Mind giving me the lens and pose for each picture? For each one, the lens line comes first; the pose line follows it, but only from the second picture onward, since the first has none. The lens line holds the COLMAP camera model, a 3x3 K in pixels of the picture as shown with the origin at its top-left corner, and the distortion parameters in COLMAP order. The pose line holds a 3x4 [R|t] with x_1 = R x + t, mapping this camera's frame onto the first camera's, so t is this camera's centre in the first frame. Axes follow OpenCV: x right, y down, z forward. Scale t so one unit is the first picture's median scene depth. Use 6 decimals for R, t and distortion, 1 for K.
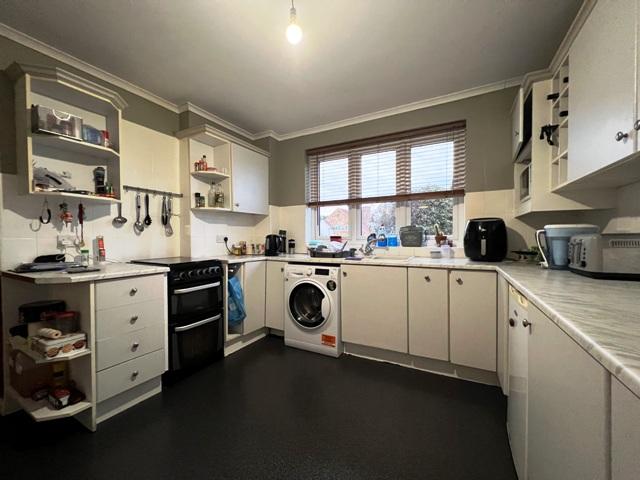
lens RADIAL K [[255.9, 0, 317.2], [0, 255.9, 239.3], [0, 0, 1]] dist [-0.012296, -0.000513]
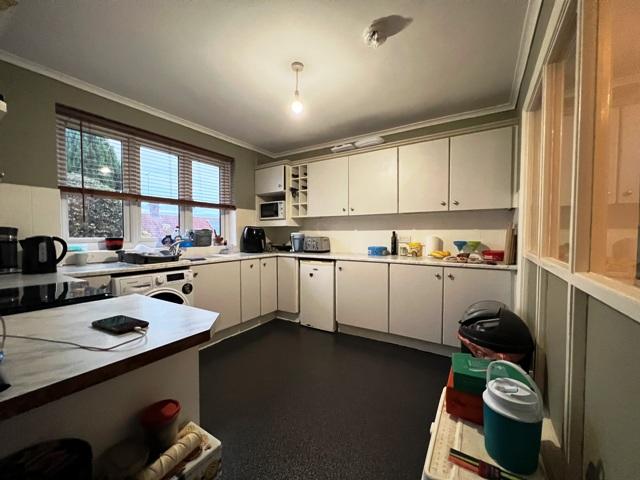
lens RADIAL K [[255.9, 0, 317.2], [0, 255.9, 242.2], [0, 0, 1]] dist [-0.012296, -0.000513]
pose [[0.057395, -0.018325, 0.998183, -0.872424], [0.015800, 0.999723, 0.017444, -0.004765], [-0.998227, 0.014770, 0.057668, 0.444298]]
